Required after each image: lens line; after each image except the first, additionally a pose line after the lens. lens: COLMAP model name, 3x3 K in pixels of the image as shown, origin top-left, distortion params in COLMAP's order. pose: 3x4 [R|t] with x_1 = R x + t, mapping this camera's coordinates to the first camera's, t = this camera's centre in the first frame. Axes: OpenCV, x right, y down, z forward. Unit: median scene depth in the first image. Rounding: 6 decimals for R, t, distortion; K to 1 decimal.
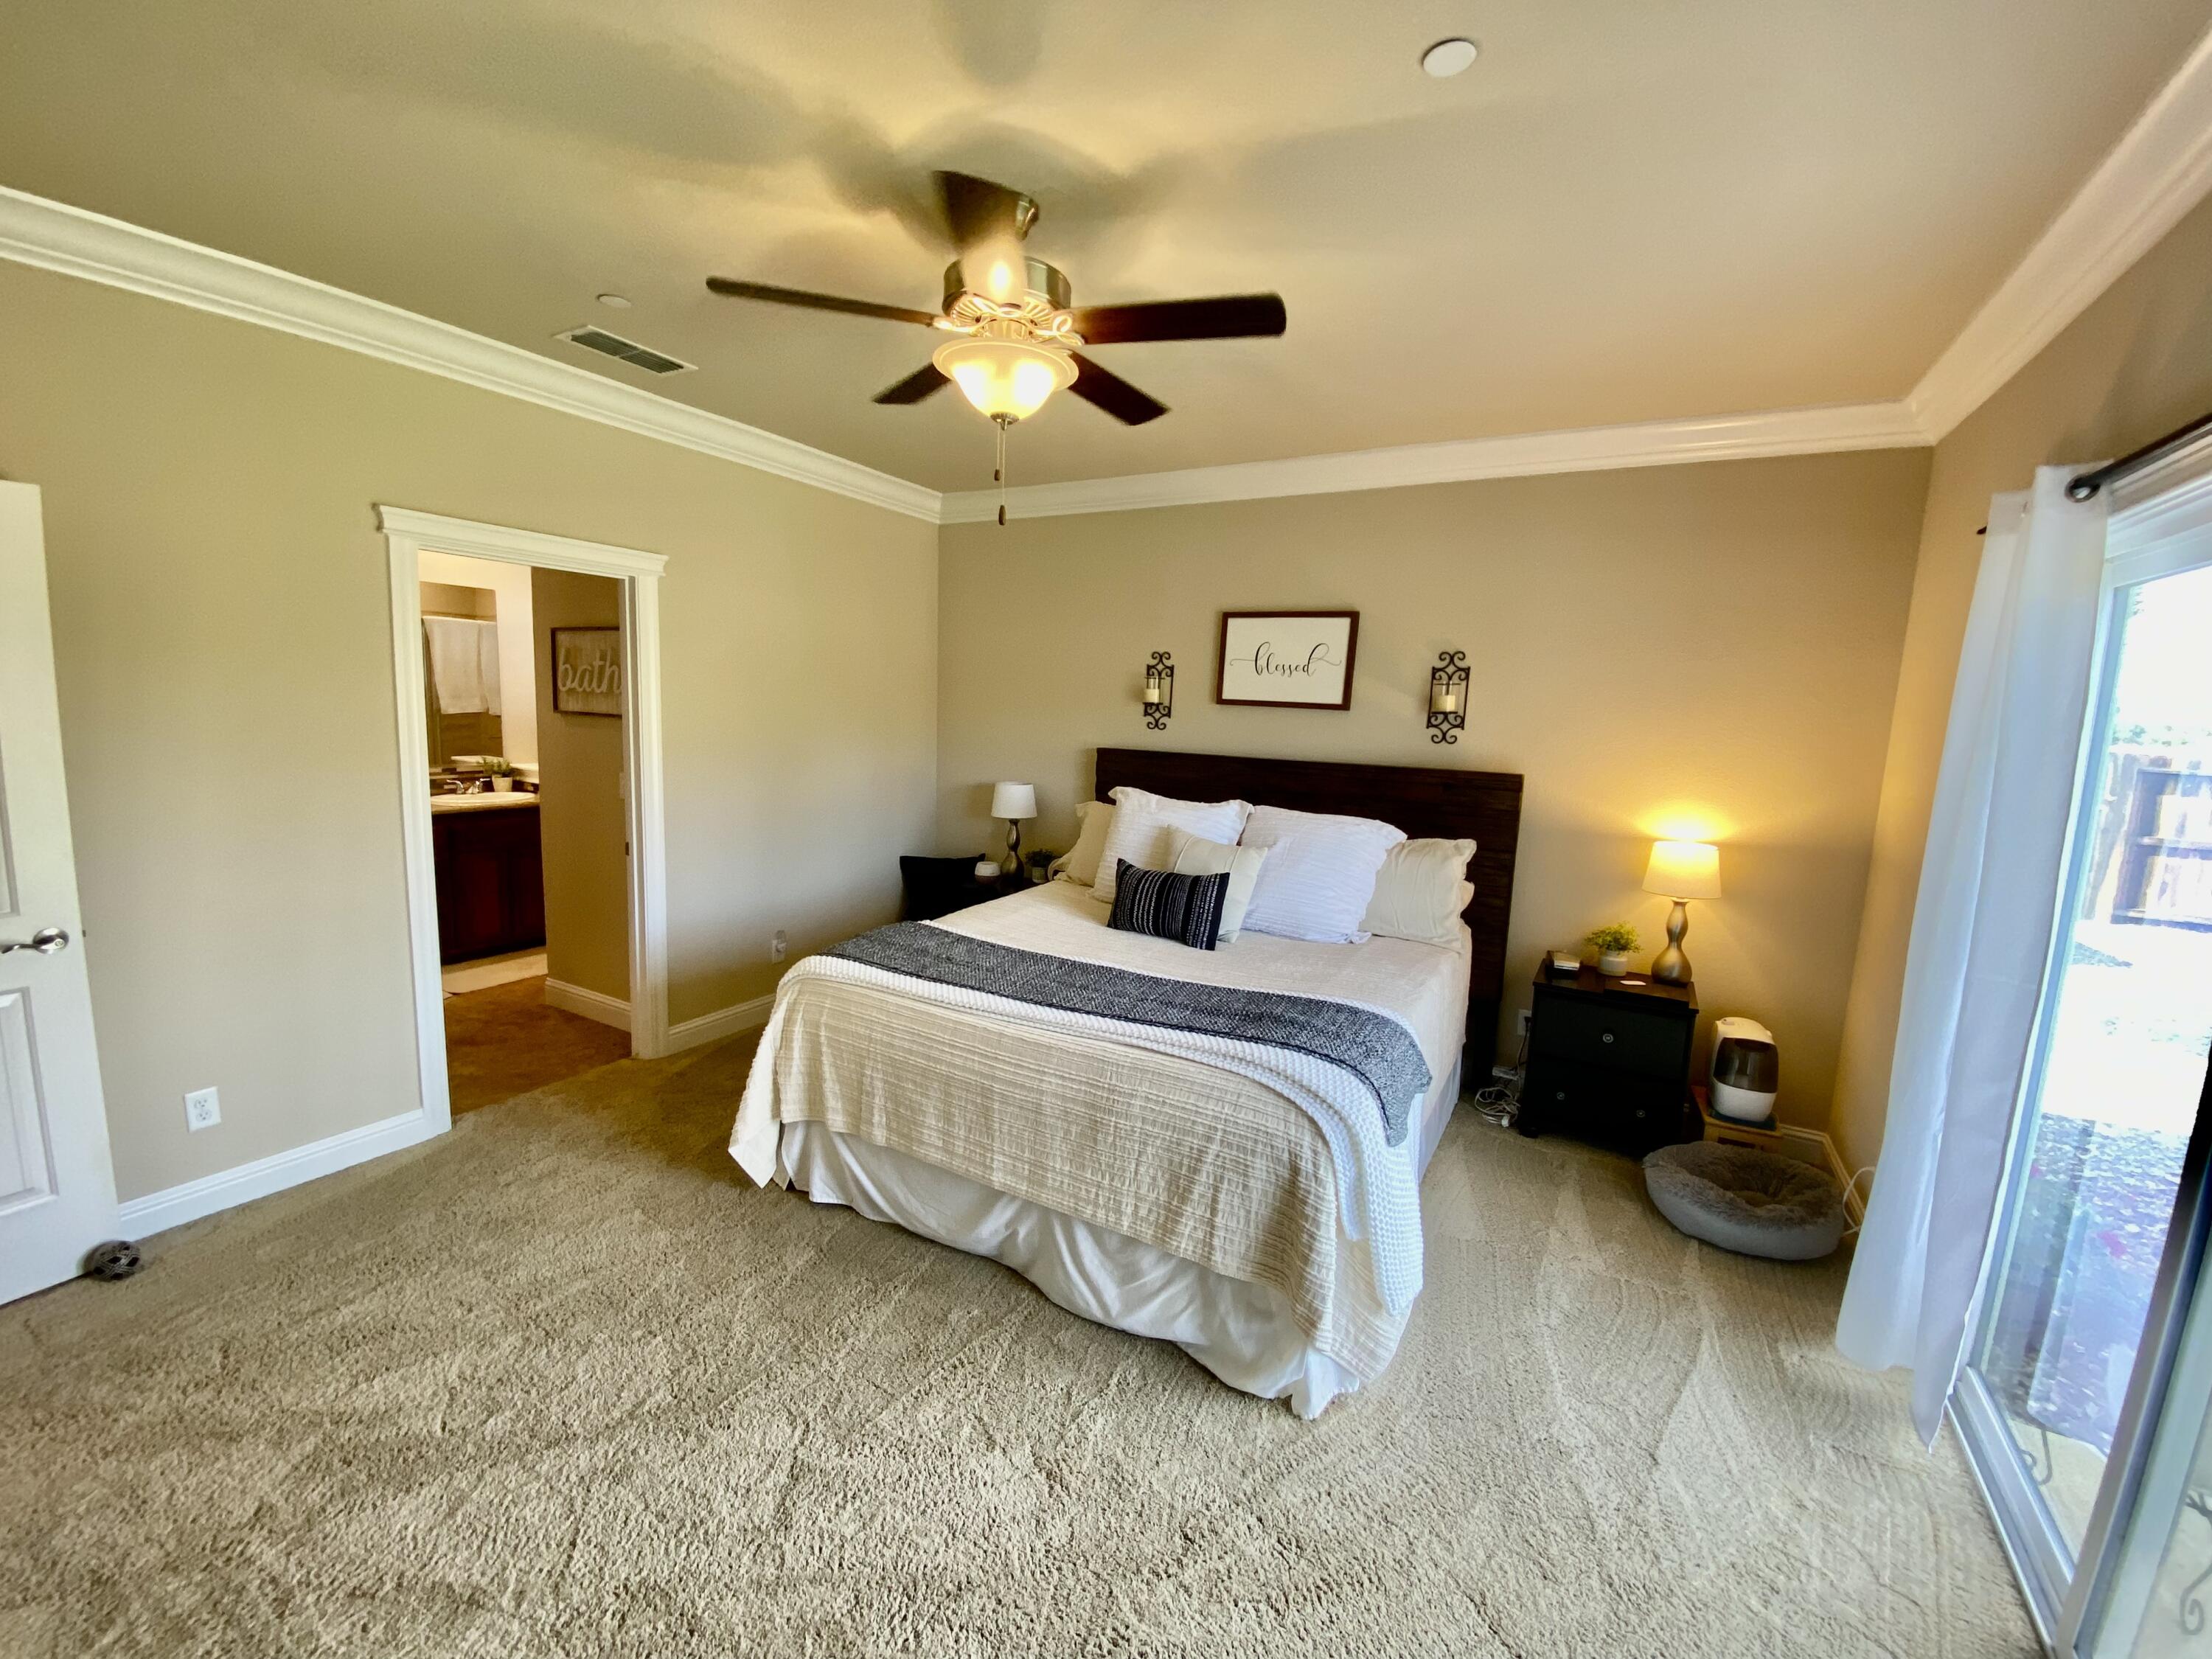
lens RADIAL K [[901.3, 0, 1102.8], [0, 901.3, 828.7], [0, 0, 1]] dist [0.016310, -0.018188]
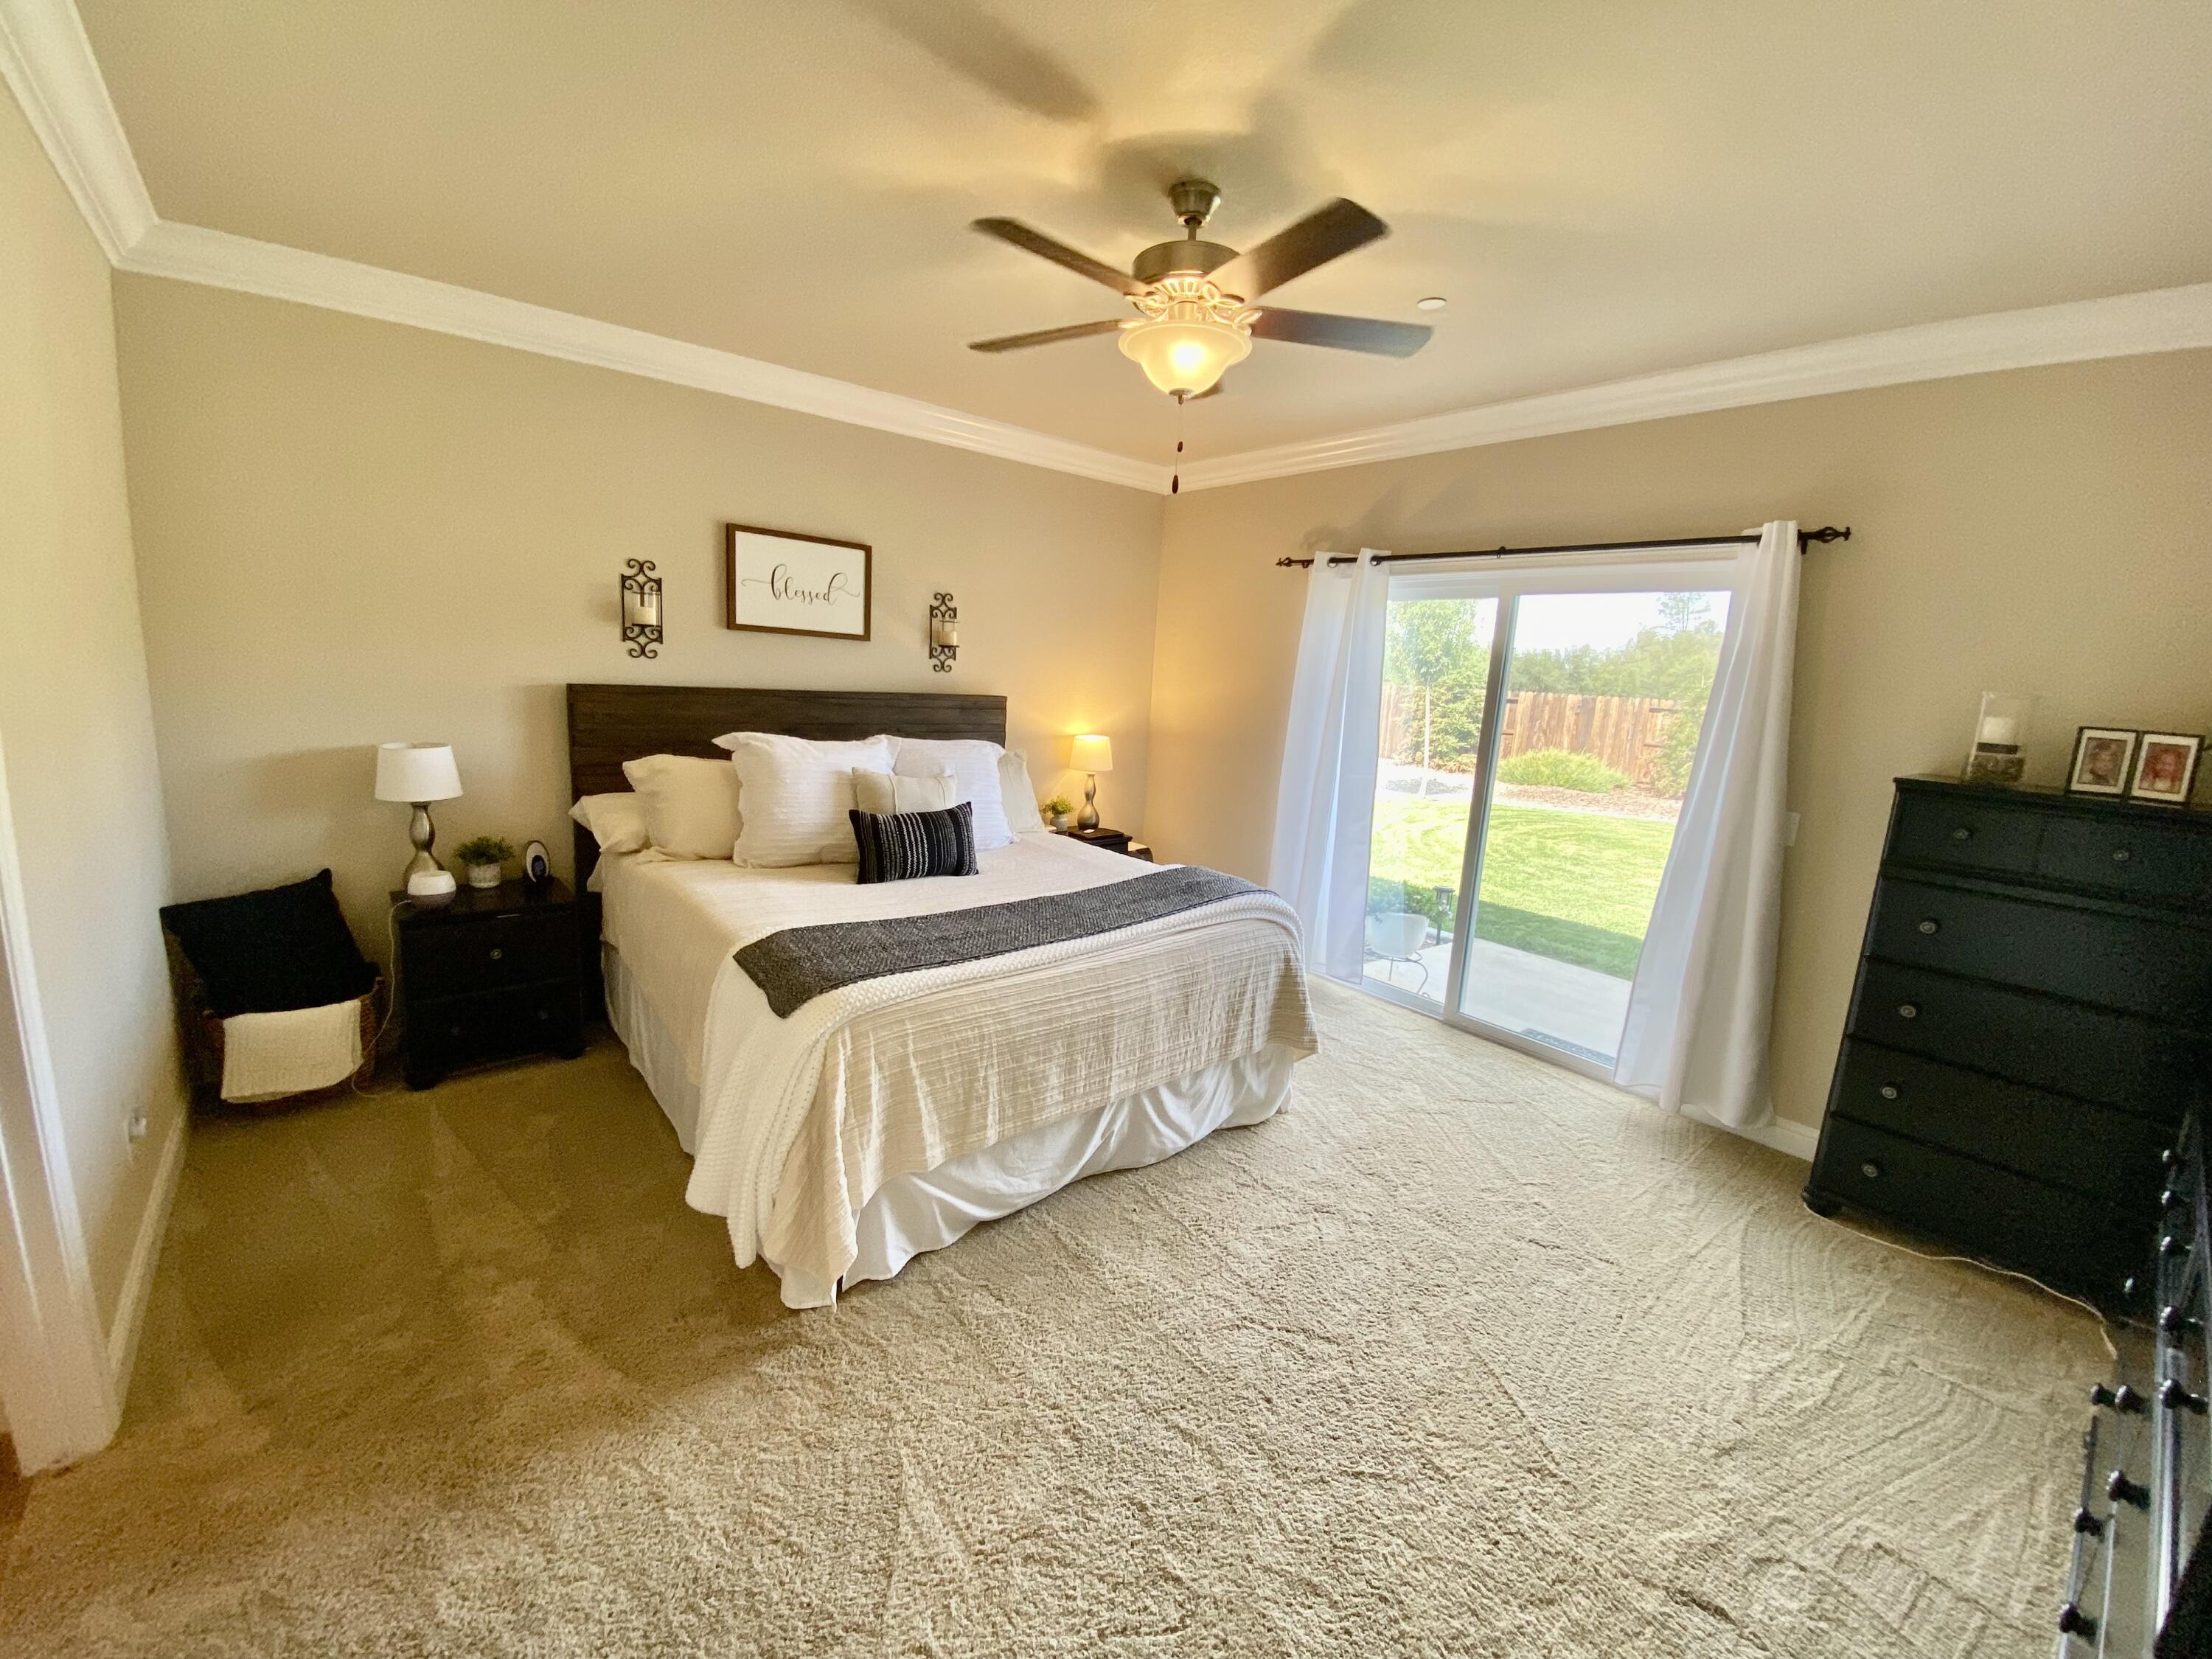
lens RADIAL K [[901.3, 0, 1102.8], [0, 901.3, 828.7], [0, 0, 1]] dist [0.016310, -0.018188]
pose [[0.328052, -0.187691, 0.925826, -0.896718], [0.077524, 0.982106, 0.171631, -0.101423], [-0.941473, 0.015470, 0.336732, 0.521369]]
